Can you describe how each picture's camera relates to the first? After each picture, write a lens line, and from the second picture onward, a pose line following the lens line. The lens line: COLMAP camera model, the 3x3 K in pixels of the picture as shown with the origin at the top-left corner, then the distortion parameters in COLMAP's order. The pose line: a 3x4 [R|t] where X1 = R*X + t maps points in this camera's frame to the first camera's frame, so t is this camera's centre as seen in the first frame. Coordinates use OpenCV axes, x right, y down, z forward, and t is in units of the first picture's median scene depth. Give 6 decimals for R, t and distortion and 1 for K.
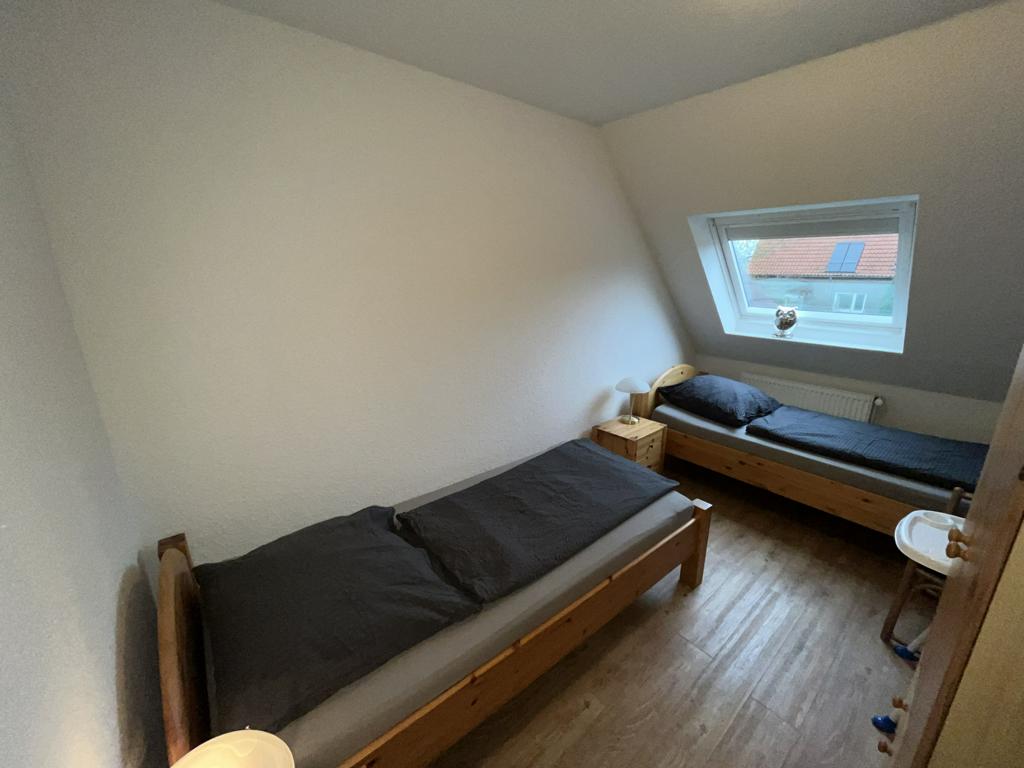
lens RADIAL K [[412.3, 0, 514.5], [0, 412.3, 384.4], [0, 0, 1]] dist [-0.005905, -0.000132]
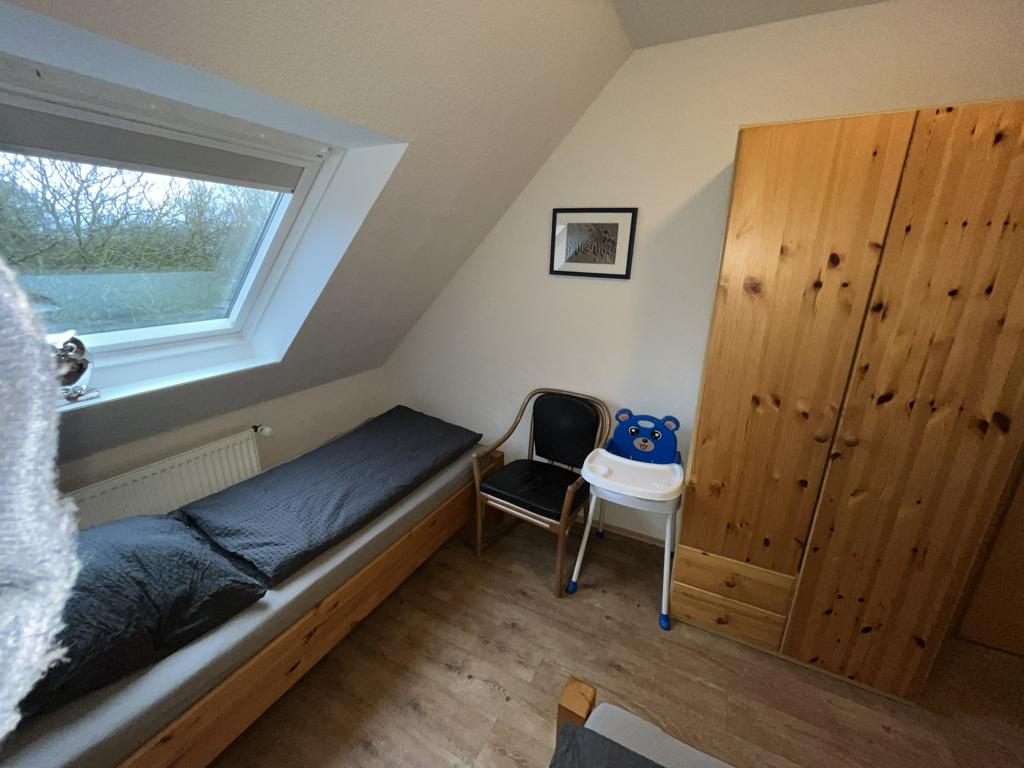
lens RADIAL K [[412.3, 0, 513.1], [0, 412.3, 383.4], [0, 0, 1]] dist [-0.005905, -0.000132]
pose [[-0.408770, -0.258441, 0.875280, 0.101932], [0.240431, 0.894691, 0.376457, -0.220315], [-0.880398, 0.364329, -0.303586, 0.867259]]
